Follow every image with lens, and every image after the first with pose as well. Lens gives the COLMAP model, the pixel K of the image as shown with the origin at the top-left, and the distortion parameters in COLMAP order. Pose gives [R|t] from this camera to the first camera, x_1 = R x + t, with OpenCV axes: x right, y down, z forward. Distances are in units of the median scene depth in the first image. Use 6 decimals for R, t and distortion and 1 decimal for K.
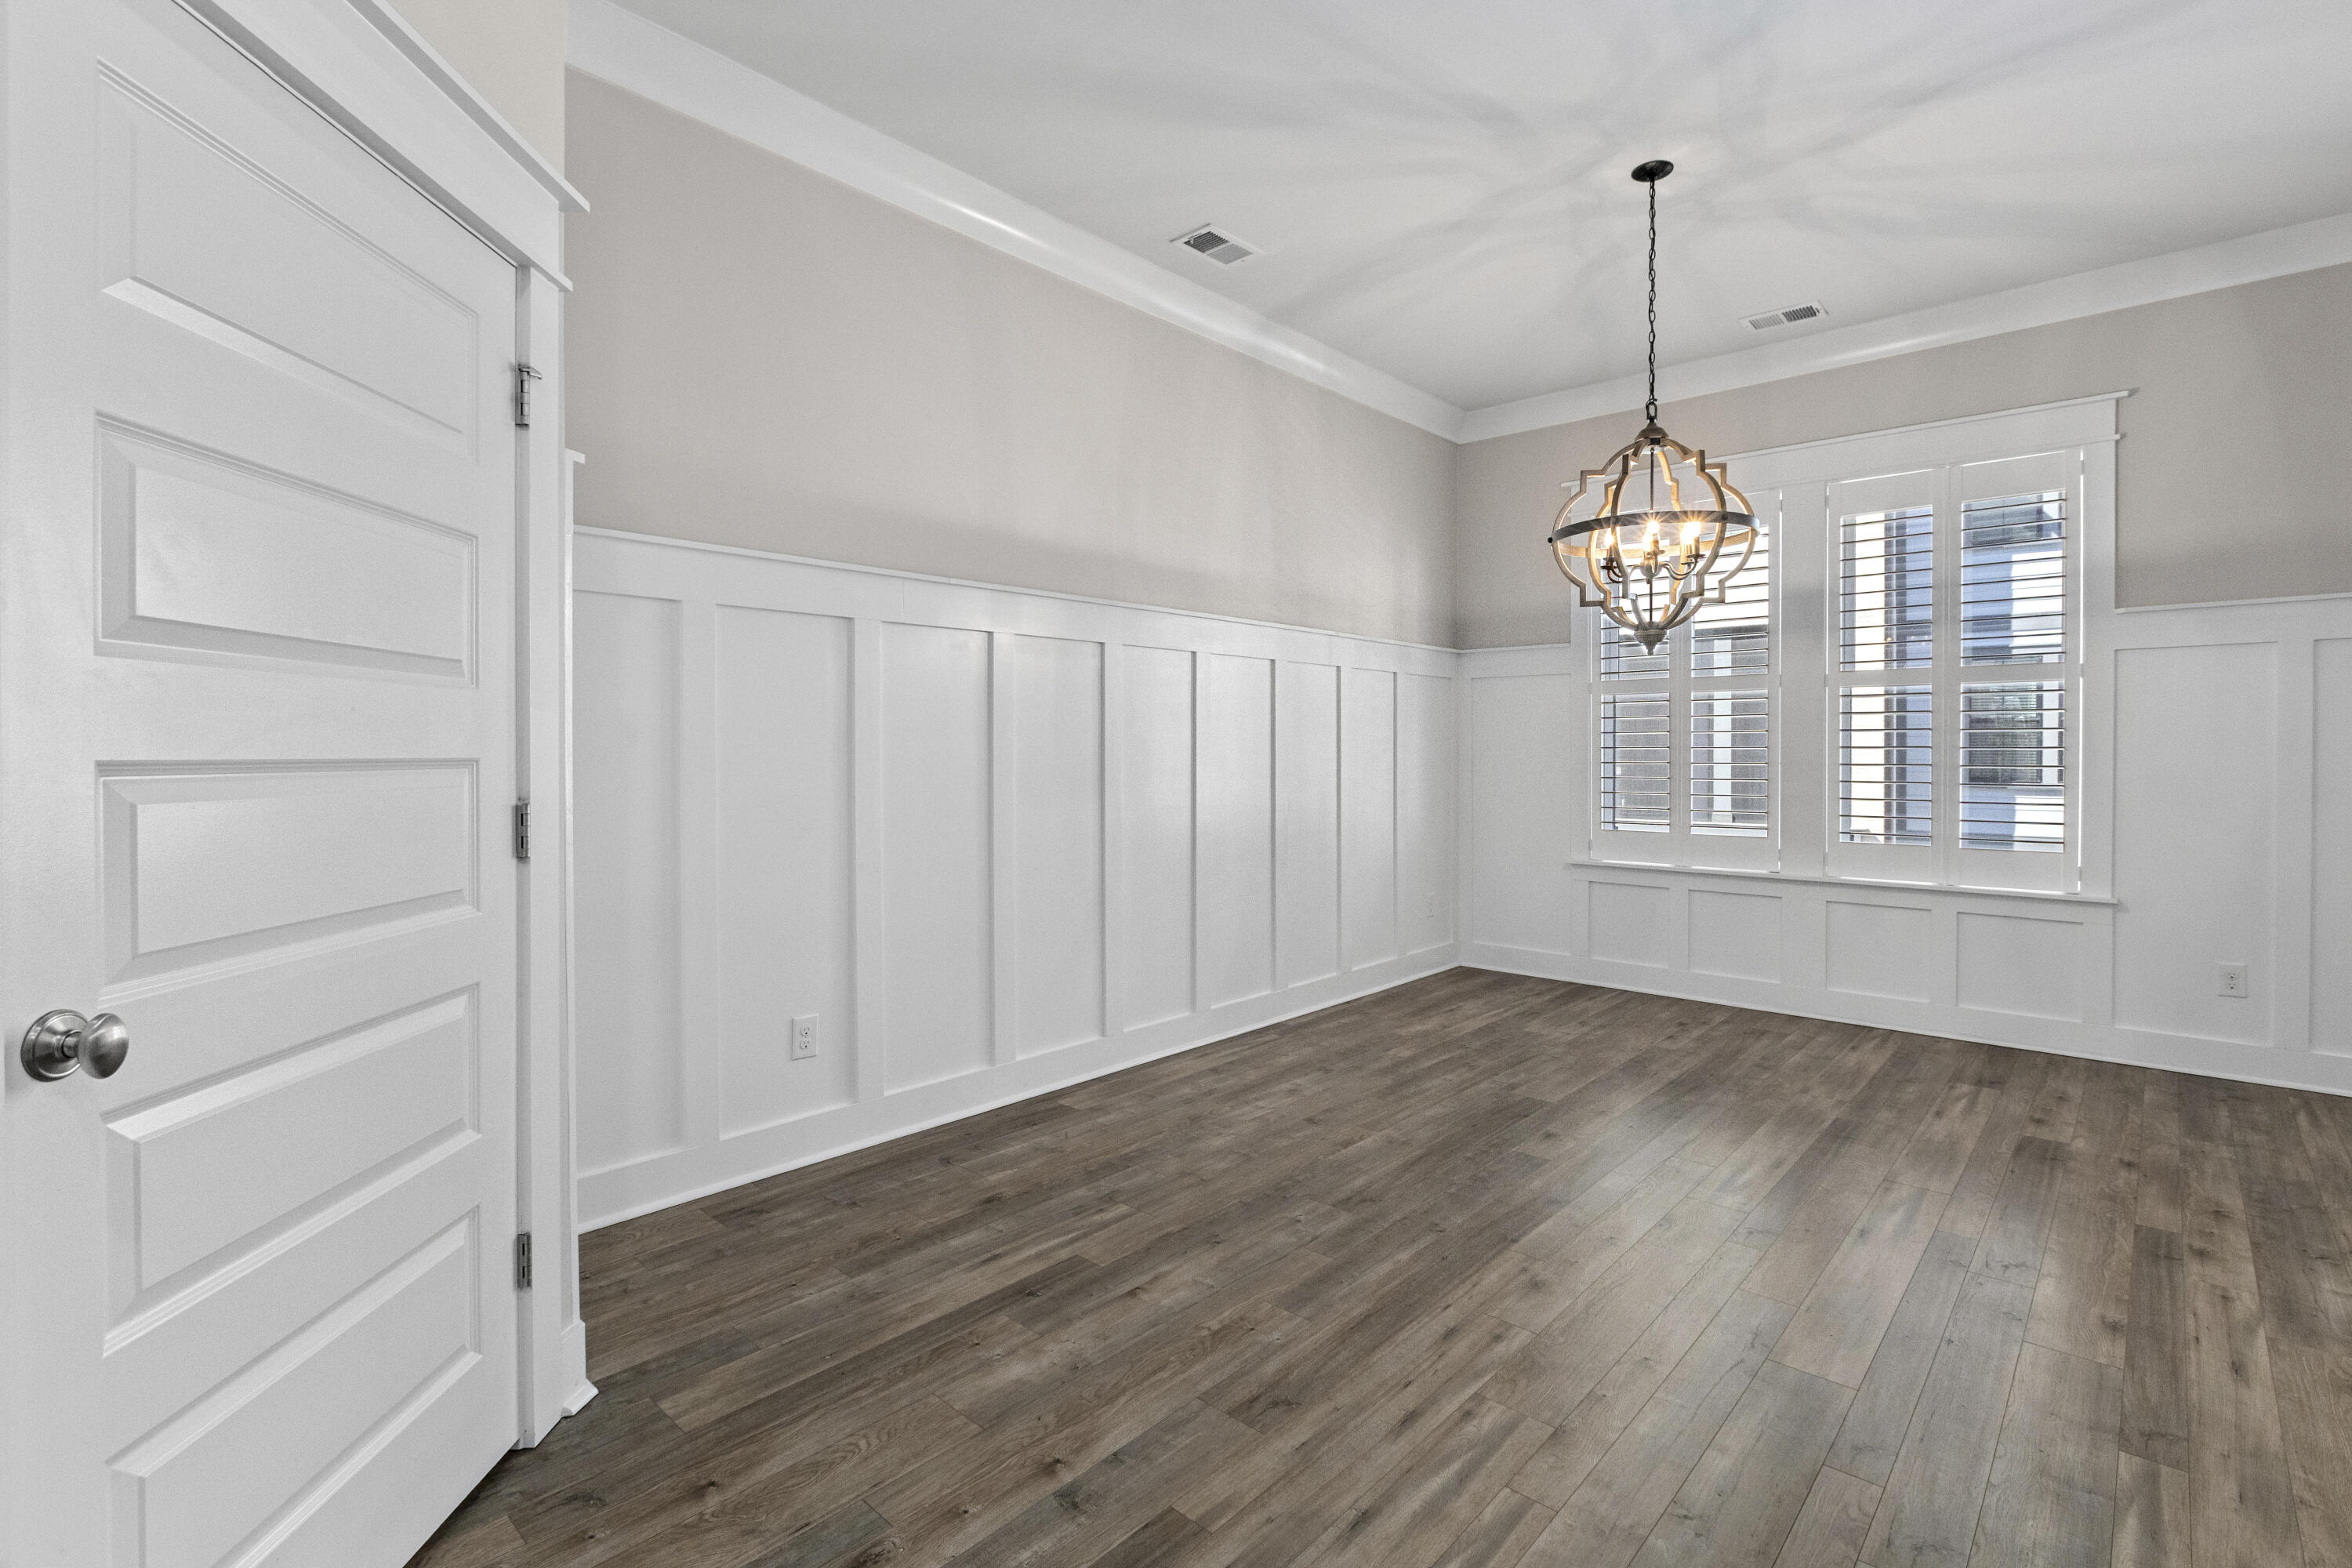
lens RADIAL K [[1081.4, 0, 1161.4], [0, 1081.4, 776.8], [0, 0, 1]] dist [-0.010926, 0.000697]
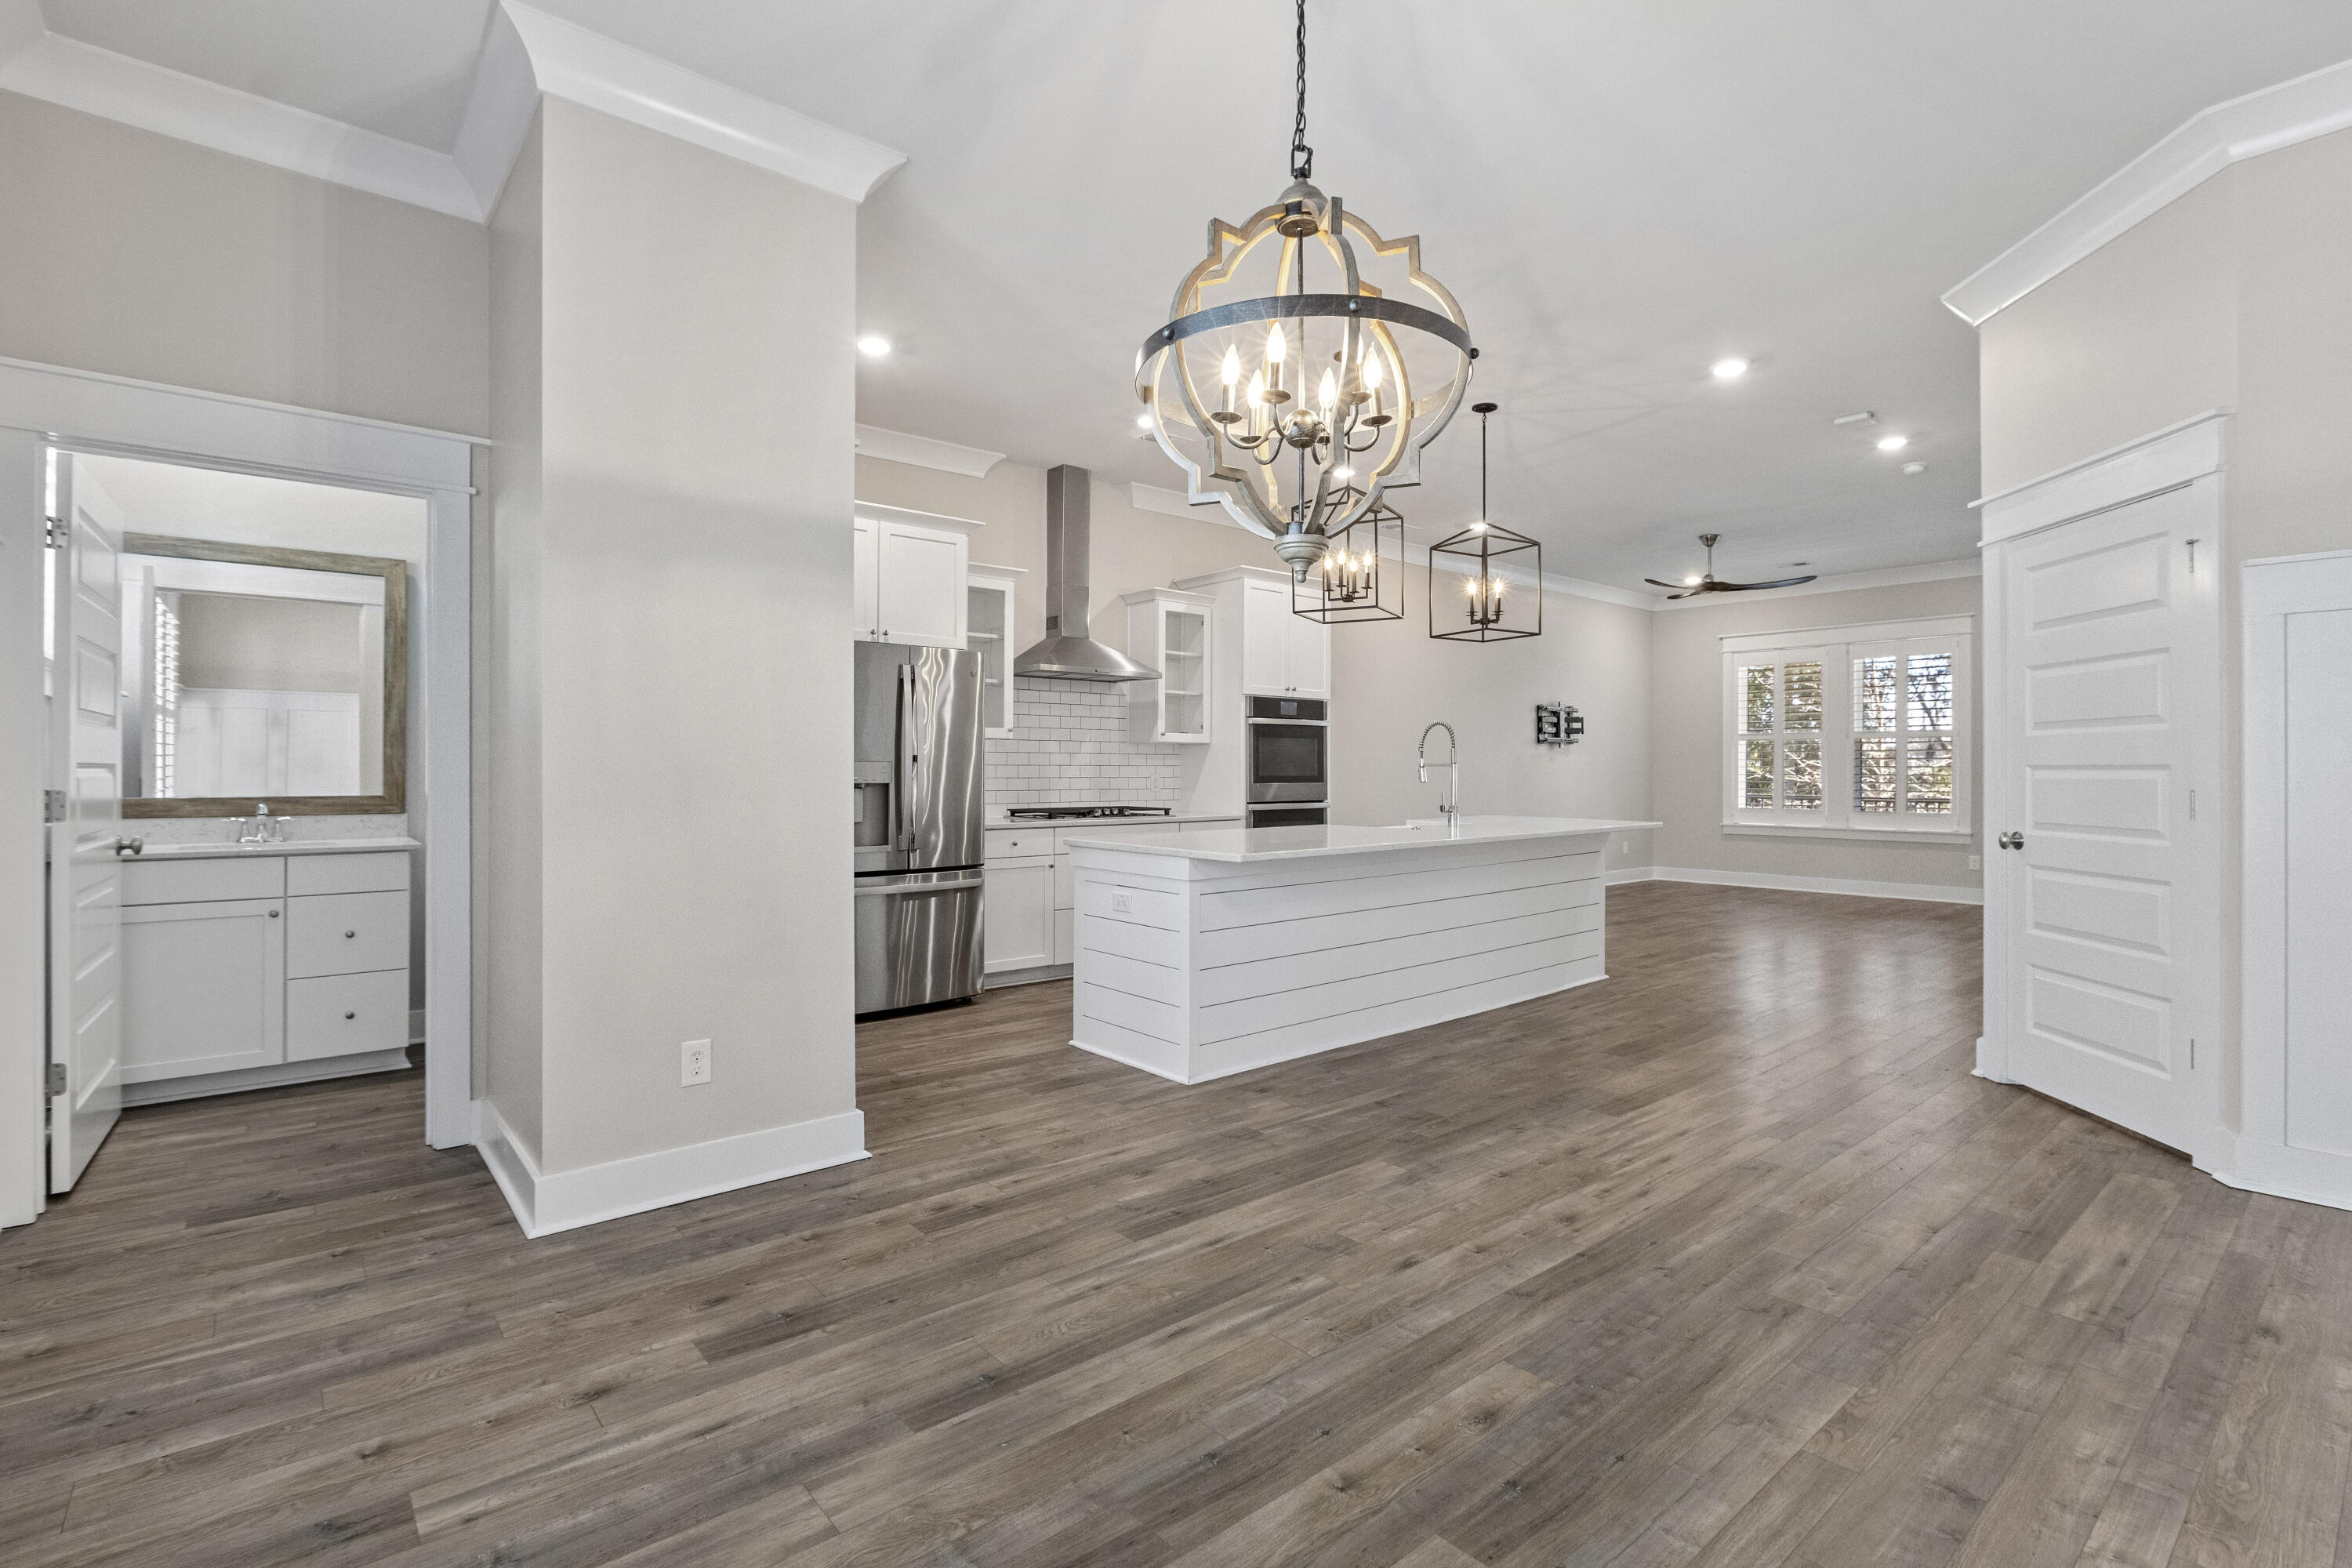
lens RADIAL K [[1081.4, 0, 1183.0], [0, 1081.4, 772.7], [0, 0, 1]] dist [-0.010926, 0.000697]
pose [[-0.993893, 0.000324, 0.110347, 0.428243], [0.003044, 0.999696, 0.024482, -0.024176], [-0.110305, 0.024669, -0.993592, 1.482063]]
